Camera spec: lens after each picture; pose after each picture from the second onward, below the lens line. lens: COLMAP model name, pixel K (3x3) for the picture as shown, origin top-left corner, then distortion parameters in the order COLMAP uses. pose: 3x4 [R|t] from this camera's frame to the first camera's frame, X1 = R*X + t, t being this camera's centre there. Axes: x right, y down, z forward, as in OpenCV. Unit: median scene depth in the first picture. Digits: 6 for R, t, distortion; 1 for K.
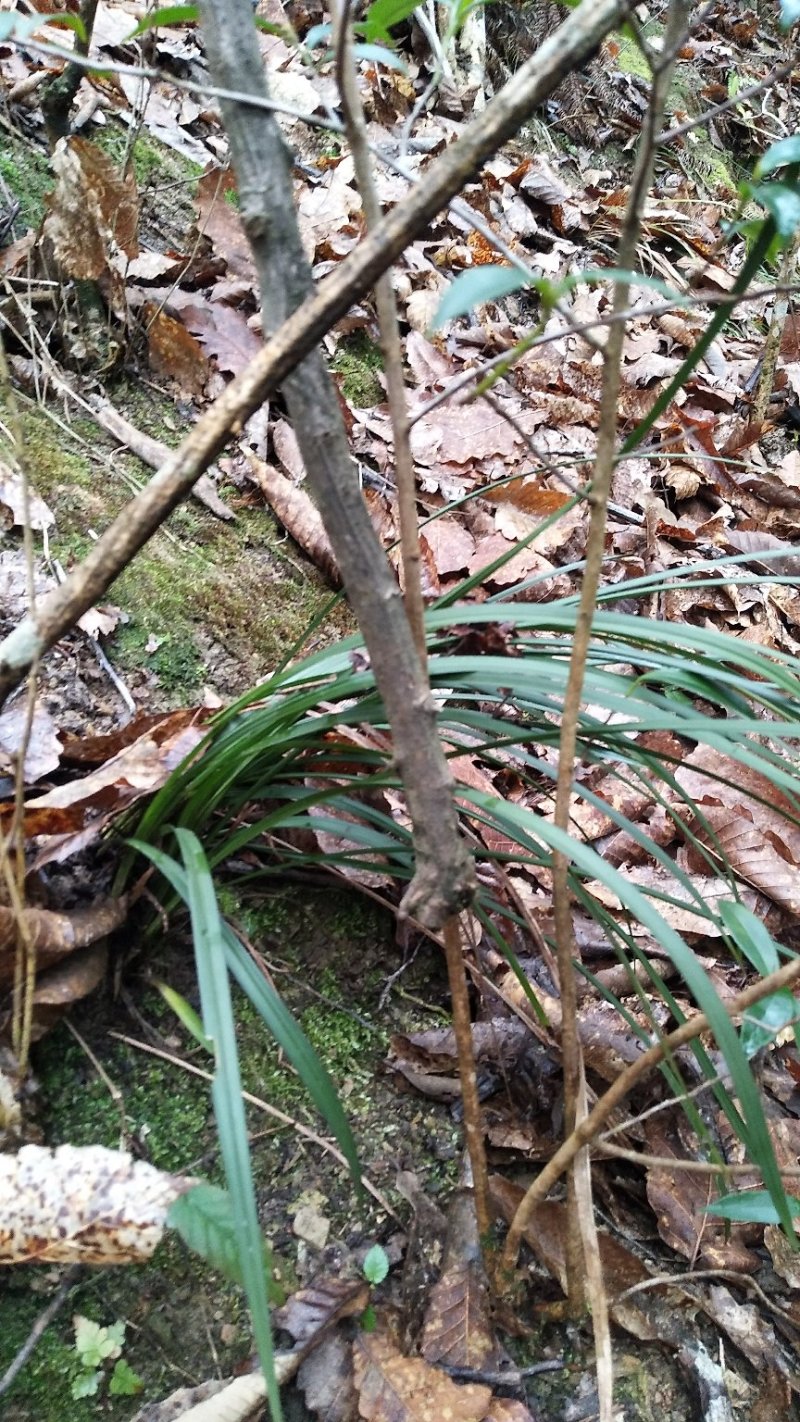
lens RADIAL K [[1092.3, 0, 399.1], [0, 1092.3, 738.3], [0, 0, 1]] dist [0.104440, -0.165272]
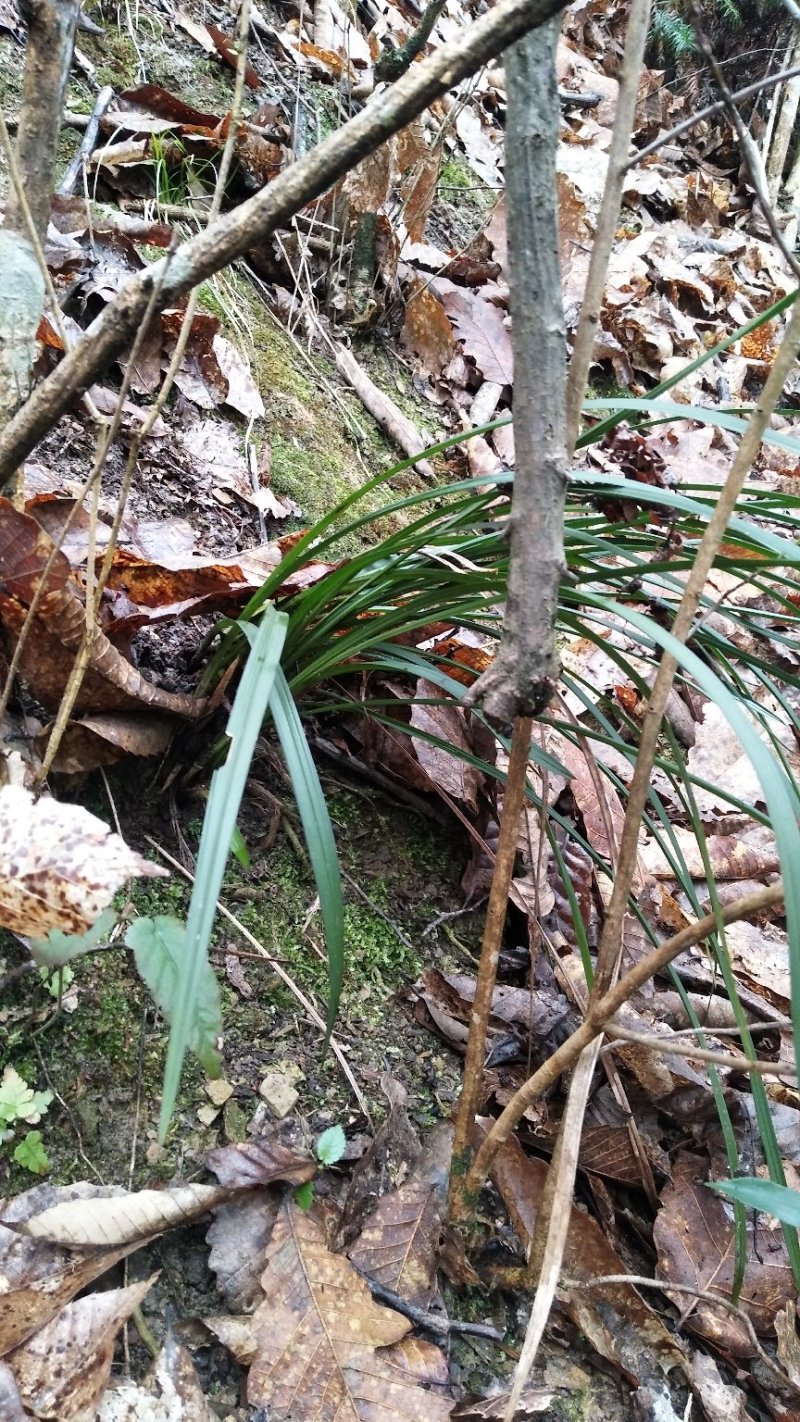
lens RADIAL K [[1092.3, 0, 399.1], [0, 1092.3, 738.3], [0, 0, 1]] dist [0.104440, -0.165272]
pose [[0.946926, 0.279566, -0.158663, 0.063386], [-0.297232, 0.949450, -0.100985, 0.186991], [0.122411, 0.142785, 0.982155, 0.067726]]
